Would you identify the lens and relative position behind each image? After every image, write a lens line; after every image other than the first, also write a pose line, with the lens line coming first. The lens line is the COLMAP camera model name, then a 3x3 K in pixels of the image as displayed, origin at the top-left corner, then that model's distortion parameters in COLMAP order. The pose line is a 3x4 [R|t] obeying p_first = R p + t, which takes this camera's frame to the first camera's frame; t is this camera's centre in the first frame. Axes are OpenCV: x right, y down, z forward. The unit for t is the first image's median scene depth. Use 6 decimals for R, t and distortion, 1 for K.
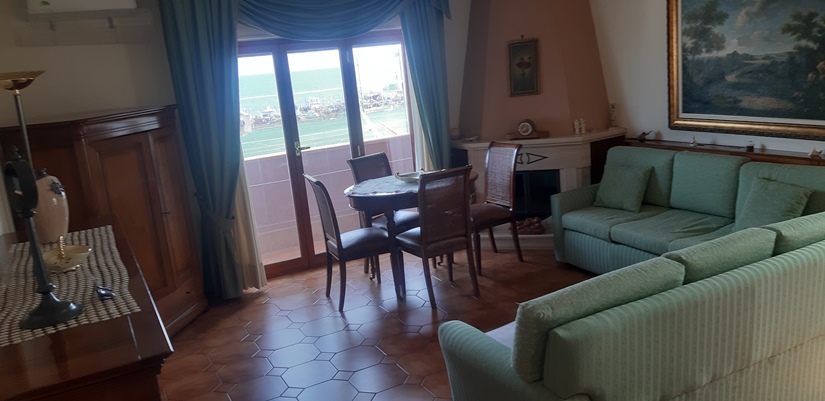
lens RADIAL K [[634.7, 0, 412.5], [0, 634.7, 200.5], [0, 0, 1]] dist [0.111802, -0.202442]
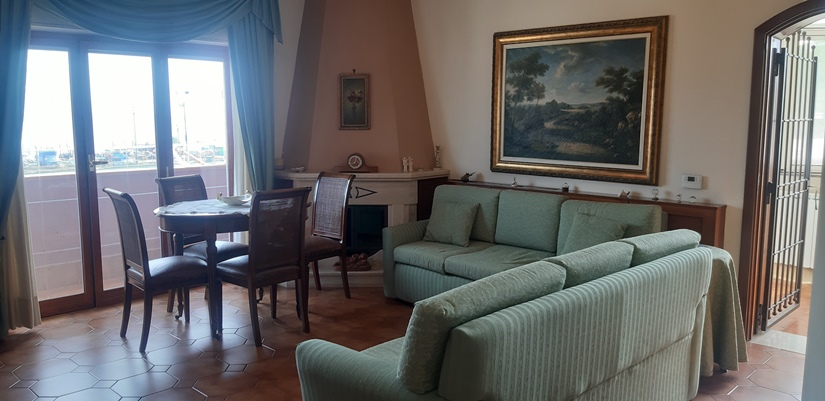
lens RADIAL K [[634.7, 0, 412.5], [0, 634.7, 200.5], [0, 0, 1]] dist [0.111802, -0.202442]
pose [[0.945469, 0.059056, 0.320315, -0.056390], [-0.027729, 0.994449, -0.101498, 0.049157], [-0.324531, 0.087081, 0.941858, 0.069355]]
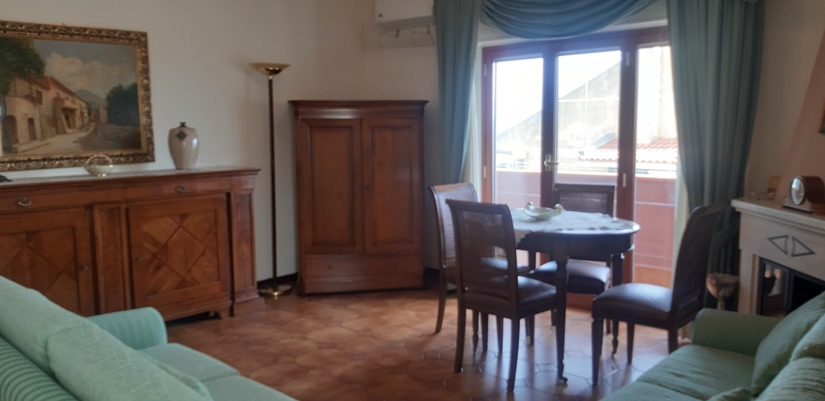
lens RADIAL K [[634.7, 0, 412.5], [0, 634.7, 200.5], [0, 0, 1]] dist [0.111802, -0.202442]
pose [[0.364170, 0.210512, -0.907229, 0.658490], [-0.232827, 0.963767, 0.130172, -0.118766], [0.901760, 0.163823, 0.399988, 0.548982]]
